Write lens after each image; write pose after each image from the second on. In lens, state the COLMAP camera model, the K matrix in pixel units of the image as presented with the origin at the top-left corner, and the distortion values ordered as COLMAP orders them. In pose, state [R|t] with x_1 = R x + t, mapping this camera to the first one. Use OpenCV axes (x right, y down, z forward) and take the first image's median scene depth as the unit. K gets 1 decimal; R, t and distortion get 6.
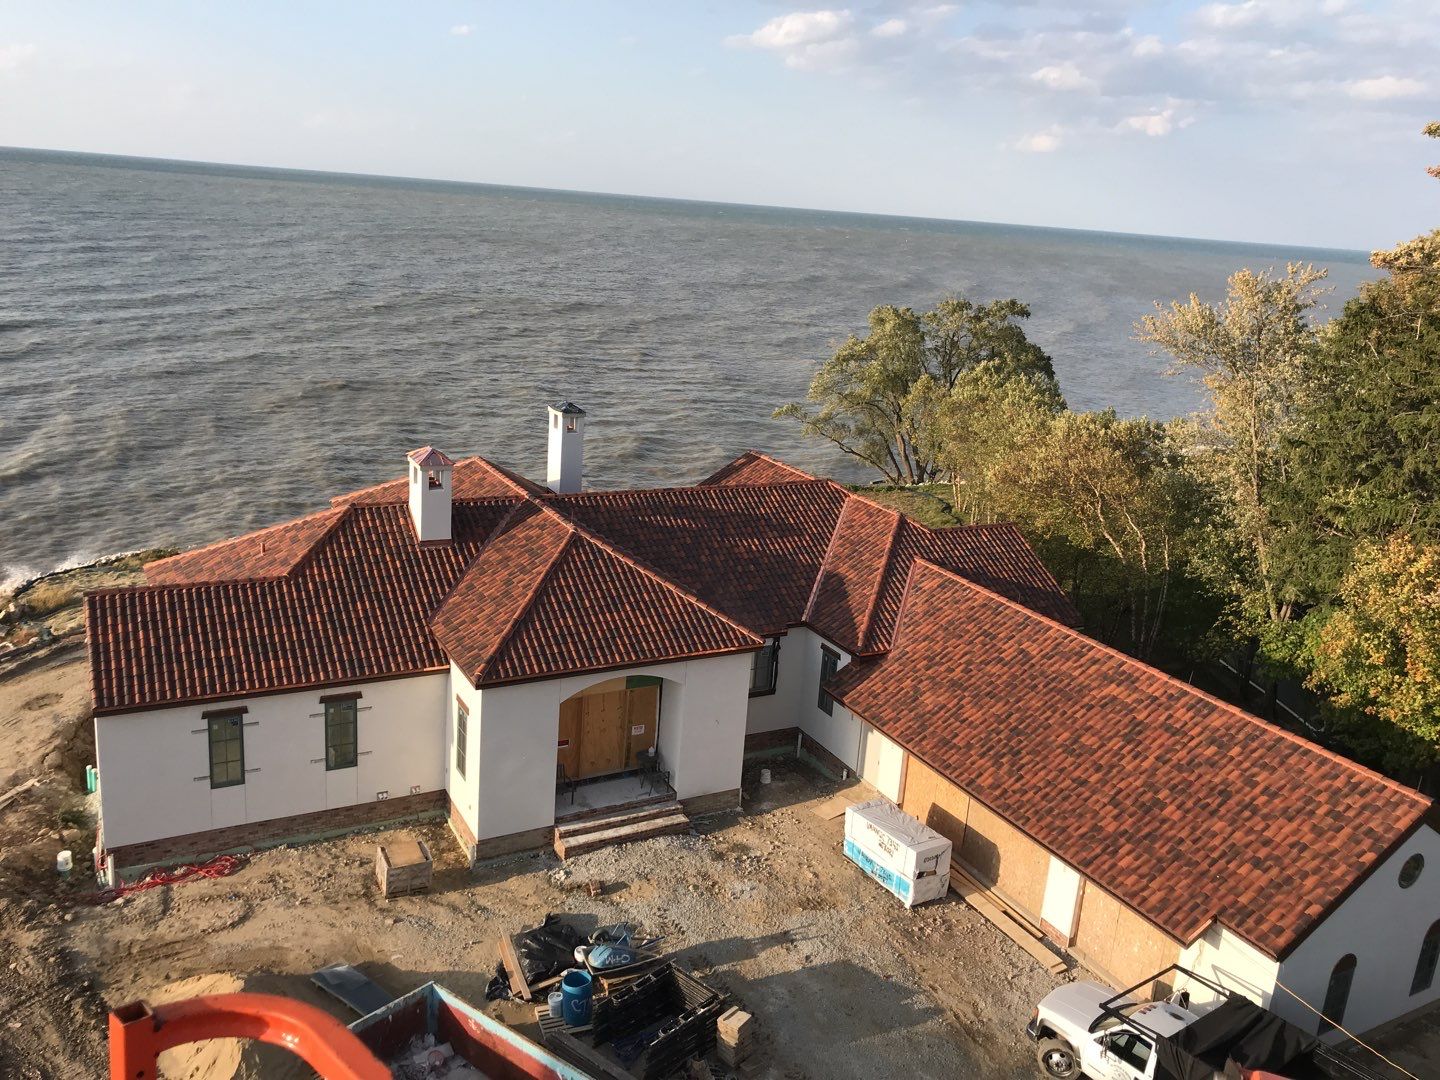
lens RADIAL K [[1198.9, 0, 716.6], [0, 1198.9, 505.5], [0, 0, 1]] dist [0.112130, -0.156826]
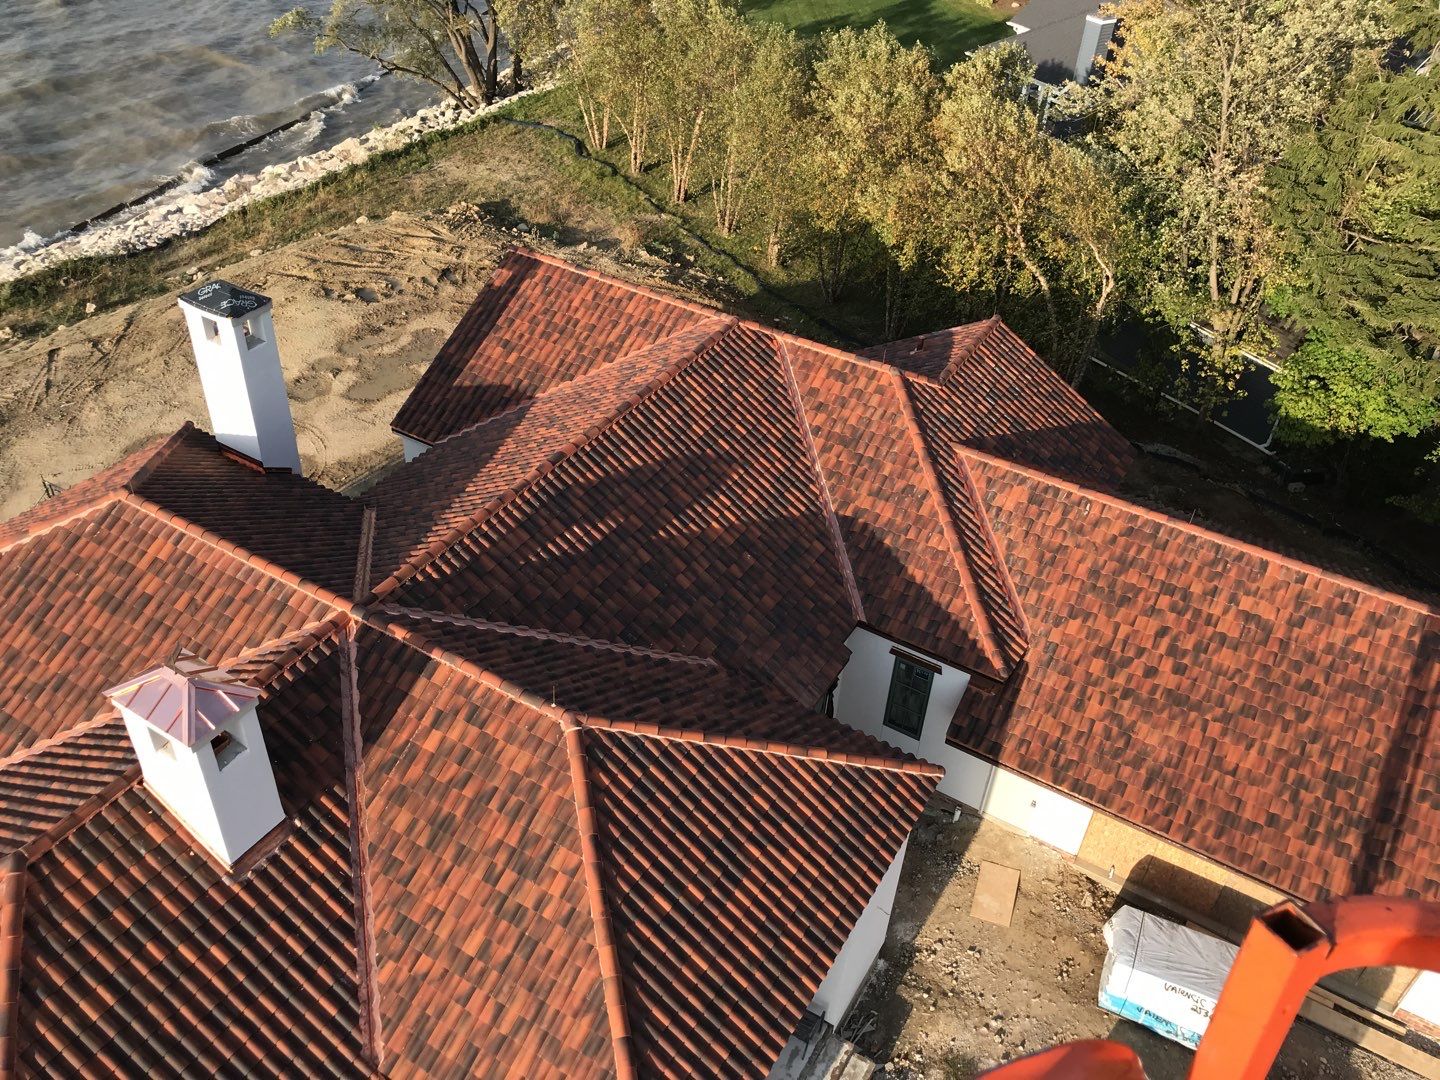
lens RADIAL K [[1198.9, 0, 716.6], [0, 1198.9, 505.5], [0, 0, 1]] dist [0.112130, -0.156826]
pose [[0.861480, -0.327157, 0.388356, -0.227890], [0.142582, 0.889872, 0.433357, -0.255631], [-0.487362, -0.317956, 0.813254, 0.613135]]
